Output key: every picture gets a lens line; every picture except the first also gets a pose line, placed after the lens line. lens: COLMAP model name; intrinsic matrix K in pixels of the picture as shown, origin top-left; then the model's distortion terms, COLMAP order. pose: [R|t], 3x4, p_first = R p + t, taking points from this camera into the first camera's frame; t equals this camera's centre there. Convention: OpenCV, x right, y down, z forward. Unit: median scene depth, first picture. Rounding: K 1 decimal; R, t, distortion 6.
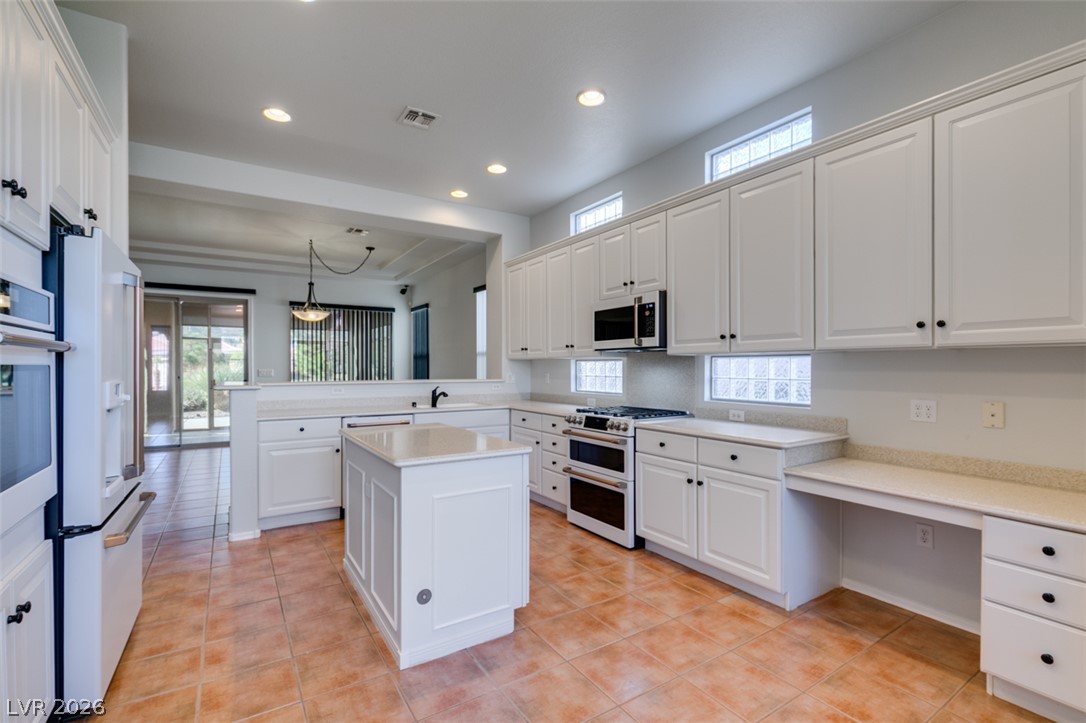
lens RADIAL K [[489.3, 0, 540.3], [0, 489.3, 366.2], [0, 0, 1]] dist [-0.000684, -0.000228]
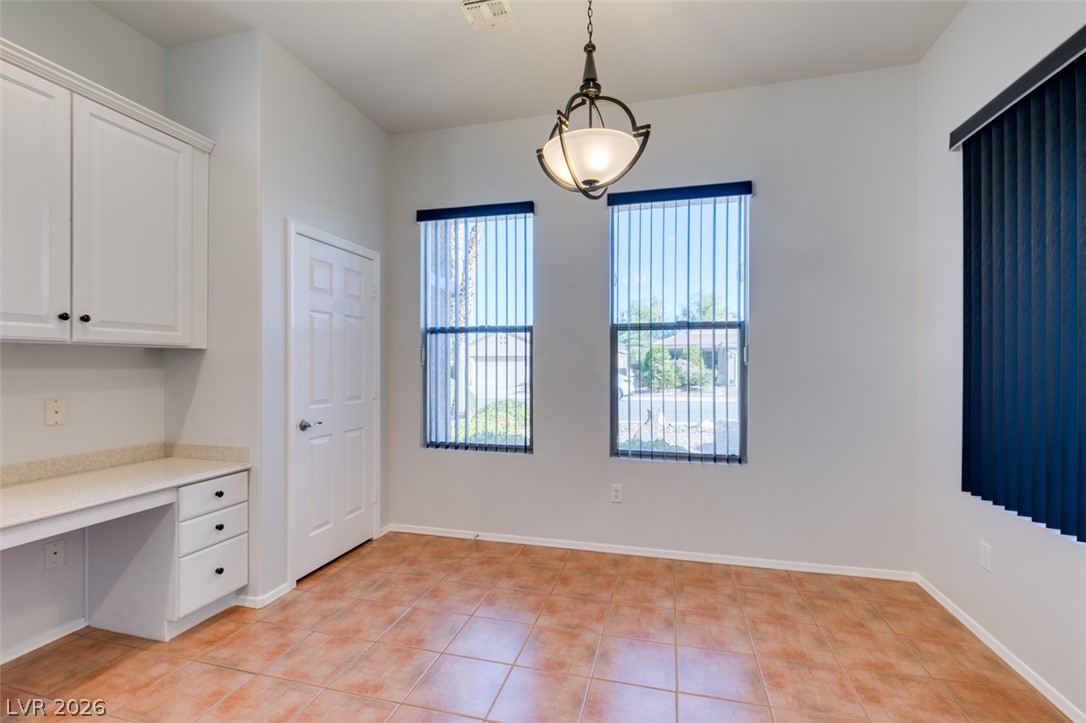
lens RADIAL K [[487.1, 0, 539.9], [0, 487.1, 365.3], [0, 0, 1]] dist [0.000407, -0.000076]
pose [[-0.673880, -0.002773, 0.738835, -0.269458], [-0.002168, 0.999996, 0.001775, 0.000567], [-0.738837, -0.000406, -0.673884, 0.548592]]
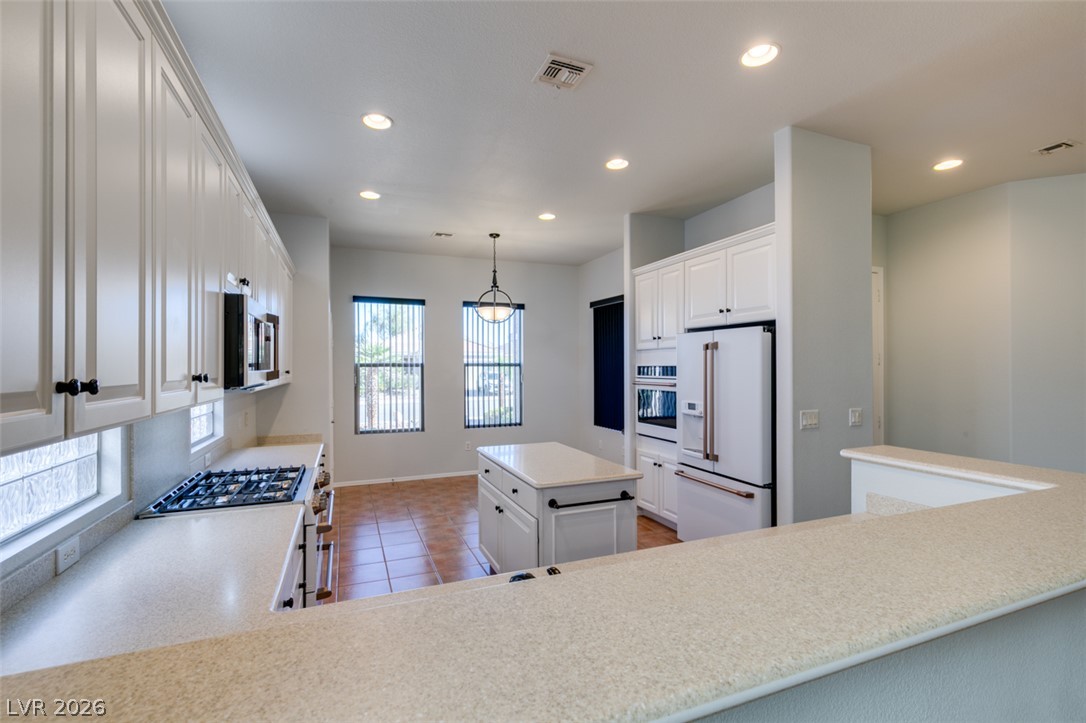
lens RADIAL K [[484.7, 0, 541.5], [0, 484.7, 365.5], [0, 0, 1]] dist [0.000456, 0.000033]
pose [[-0.983445, 0.005067, 0.181137, -0.310145], [0.004420, 0.999982, -0.003970, -0.056504], [-0.181154, -0.003104, -0.983450, 1.536611]]
